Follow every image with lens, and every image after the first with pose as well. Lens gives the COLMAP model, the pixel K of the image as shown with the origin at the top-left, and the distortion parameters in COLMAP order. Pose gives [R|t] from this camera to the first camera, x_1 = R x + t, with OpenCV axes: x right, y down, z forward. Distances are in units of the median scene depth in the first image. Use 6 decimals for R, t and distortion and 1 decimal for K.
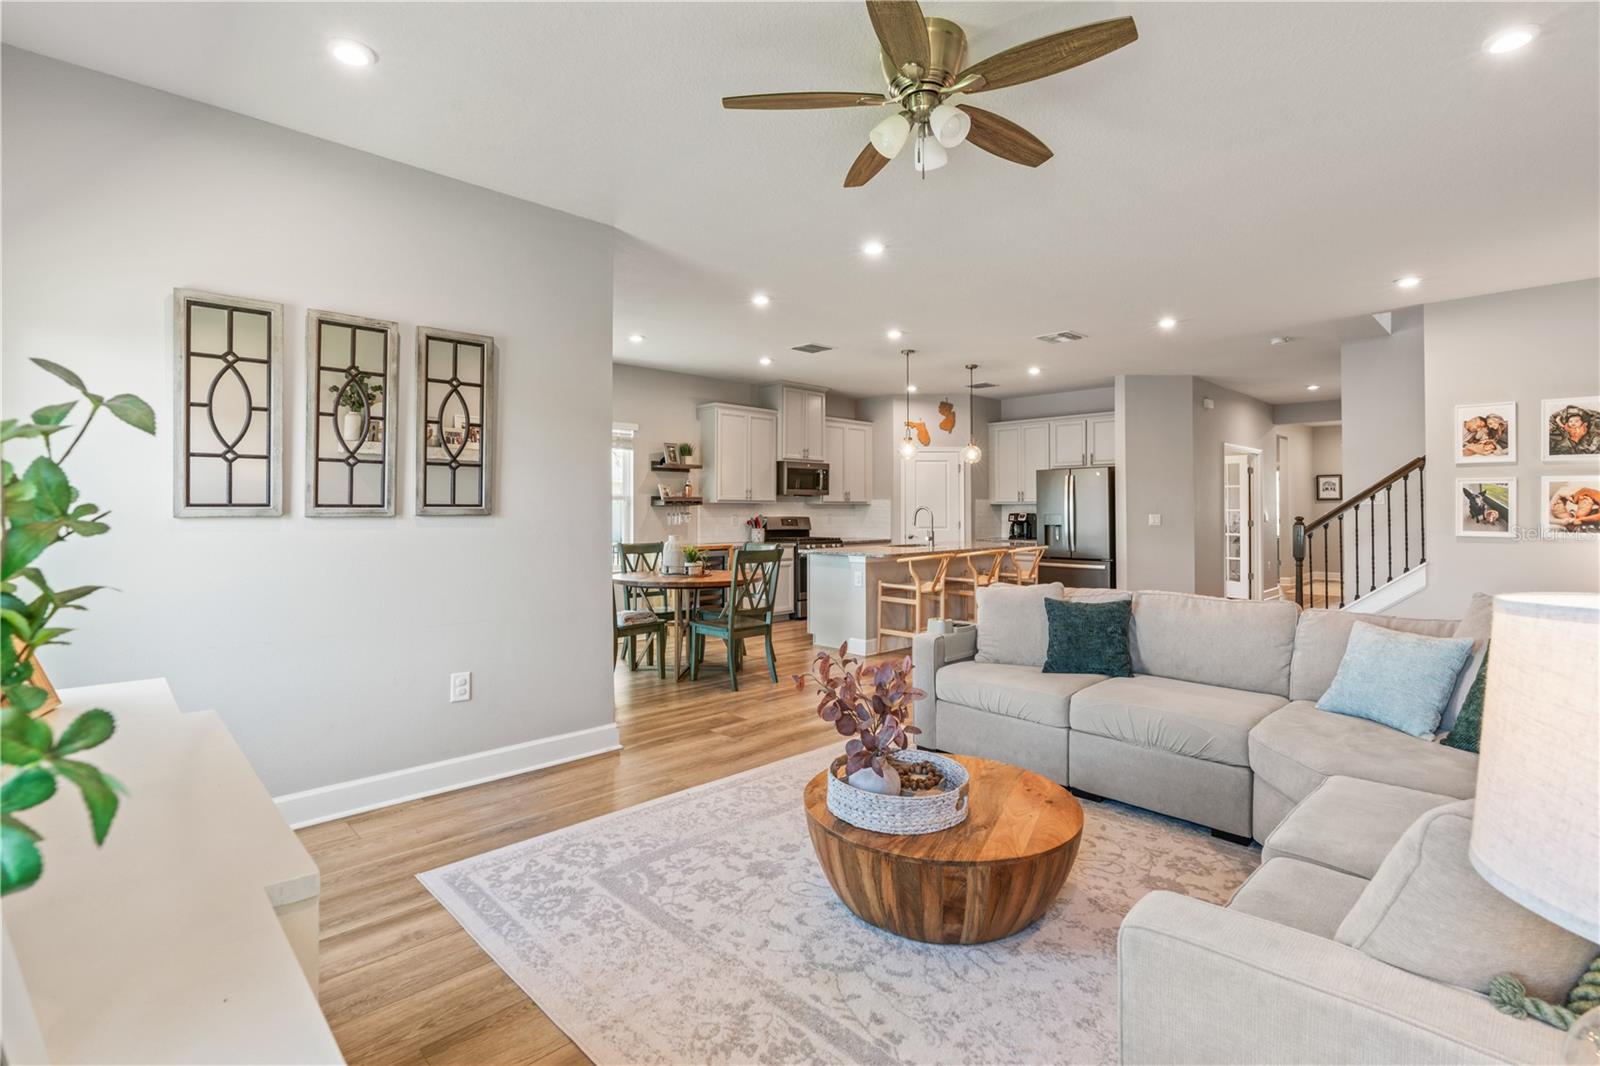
lens RADIAL K [[738.1, 0, 806.3], [0, 738.1, 508.1], [0, 0, 1]] dist [-0.000018, 0.000423]
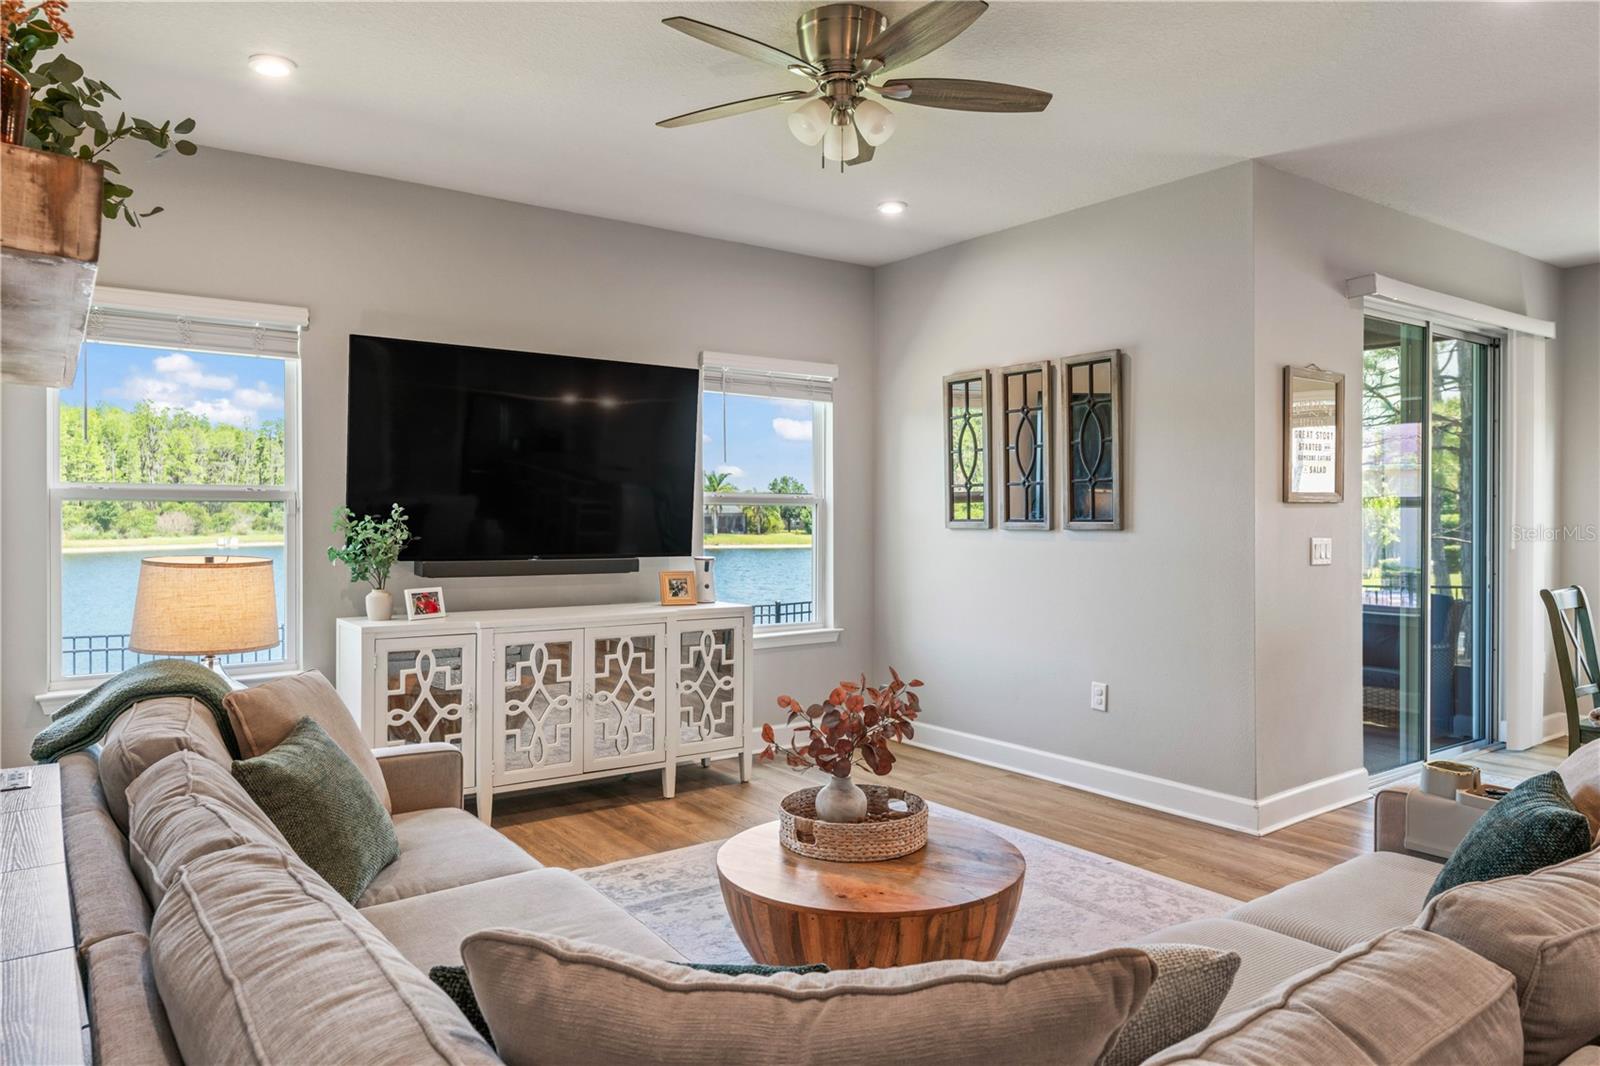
lens RADIAL K [[1055.7, 0, 809.3], [0, 1055.7, 518.0], [0, 0, 1]] dist [0.010334, -0.001366]
pose [[-0.138244, -0.002247, -0.990396, 0.398912], [-0.002476, 0.999995, -0.001923, -0.000659], [0.990395, 0.002186, -0.138249, 0.306388]]
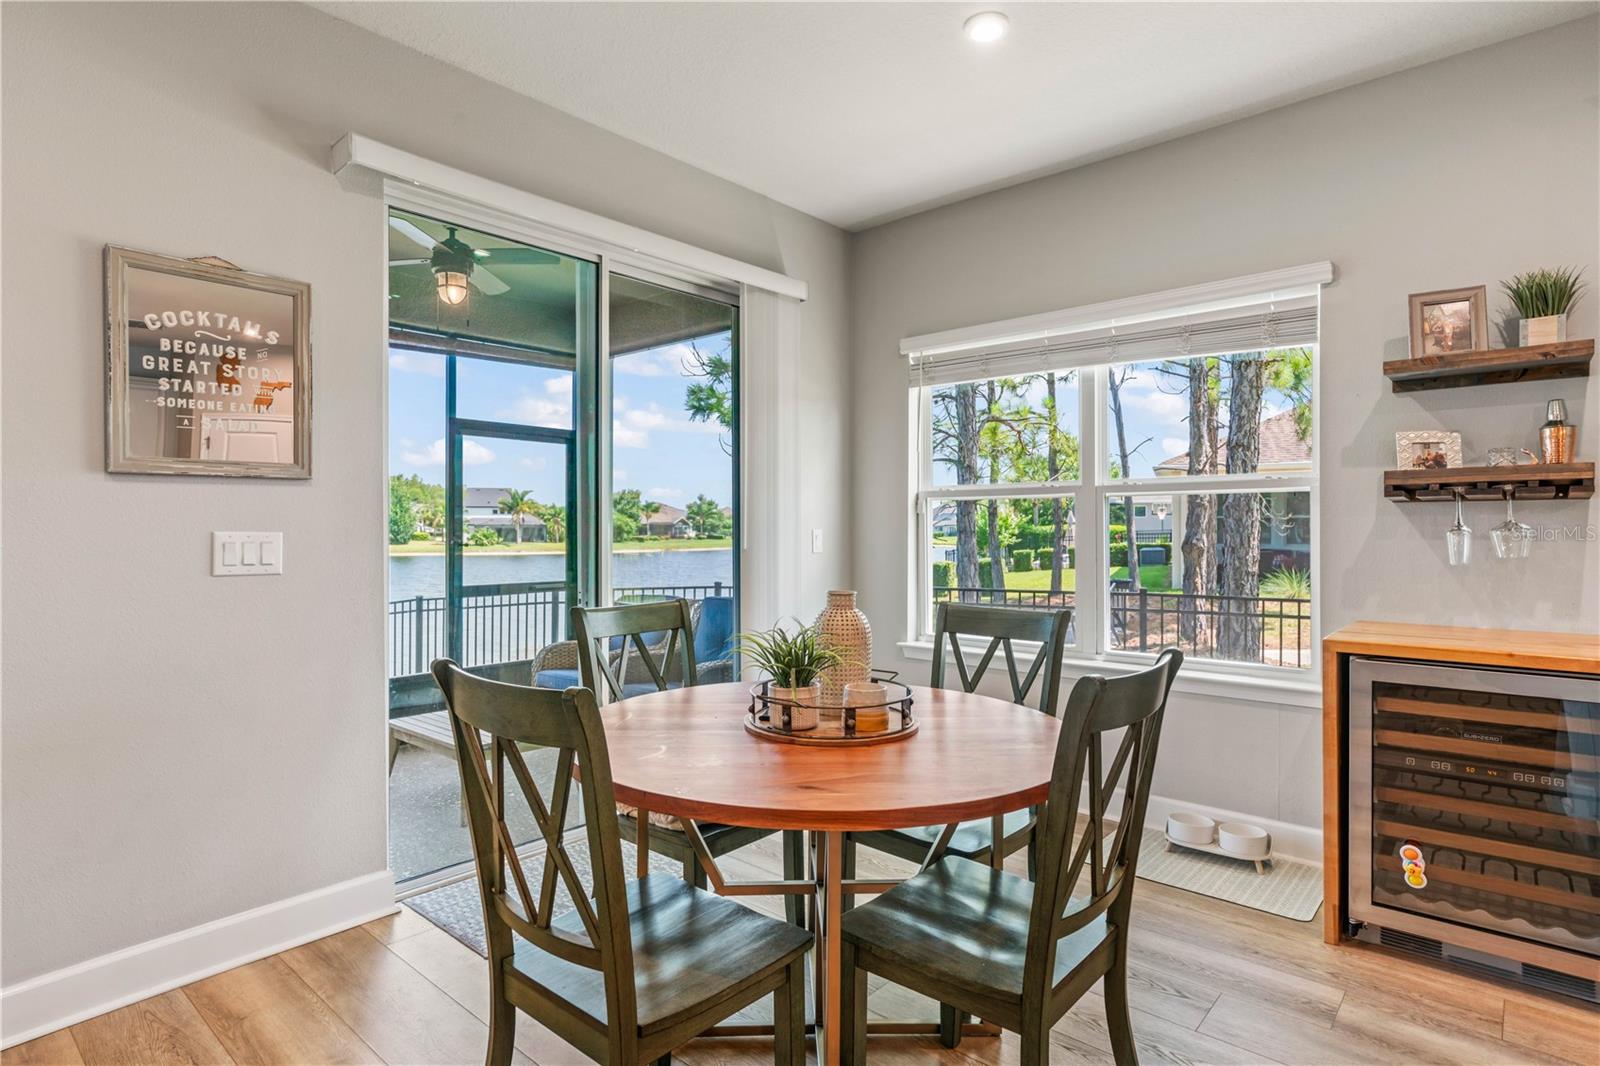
lens RADIAL K [[837.6, 0, 811.2], [0, 837.6, 532.1], [0, 0, 1]] dist [-0.003893, -0.000457]
pose [[0.074602, 0.002439, -0.997210, 0.121389], [0.003591, 0.999990, 0.002714, 0.007508], [0.997207, -0.003784, 0.074593, 0.646957]]
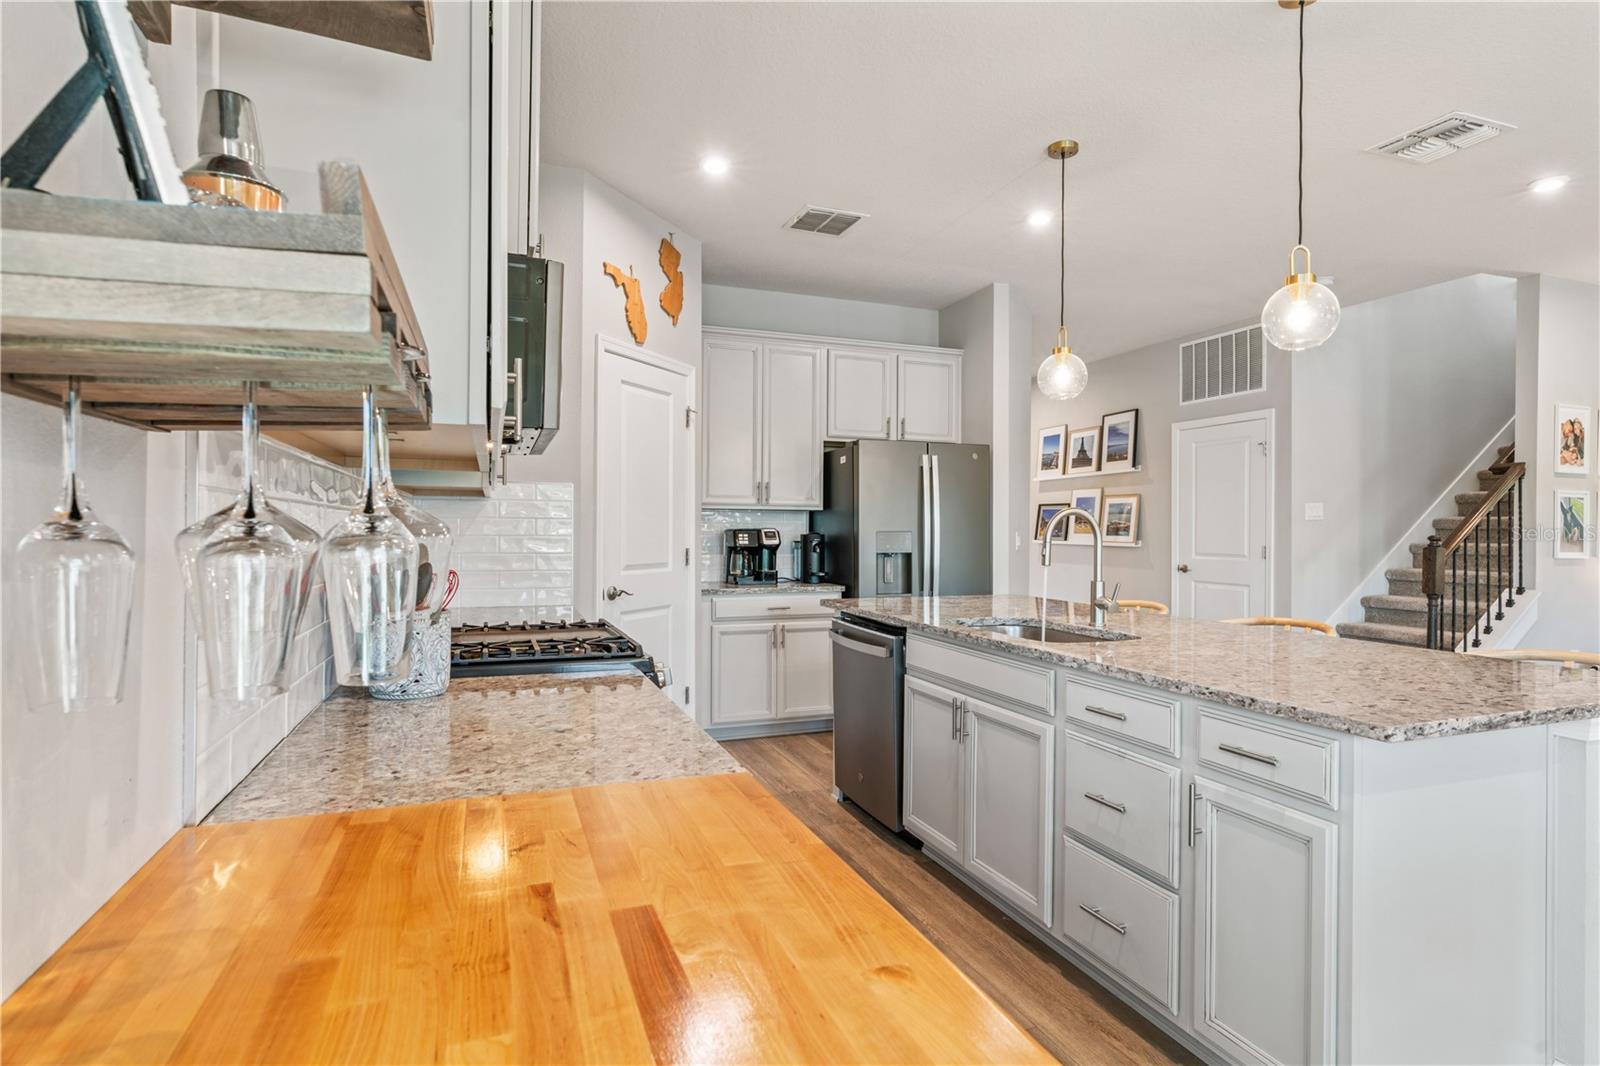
lens RADIAL K [[837.6, 0, 805.2], [0, 837.6, 532.1], [0, 0, 1]] dist [-0.003893, -0.000457]
pose [[0.410360, 0.000044, 0.911924, -0.204836], [-0.009441, 0.999947, 0.004200, 0.007254], [-0.911875, -0.010333, 0.410338, 0.830778]]
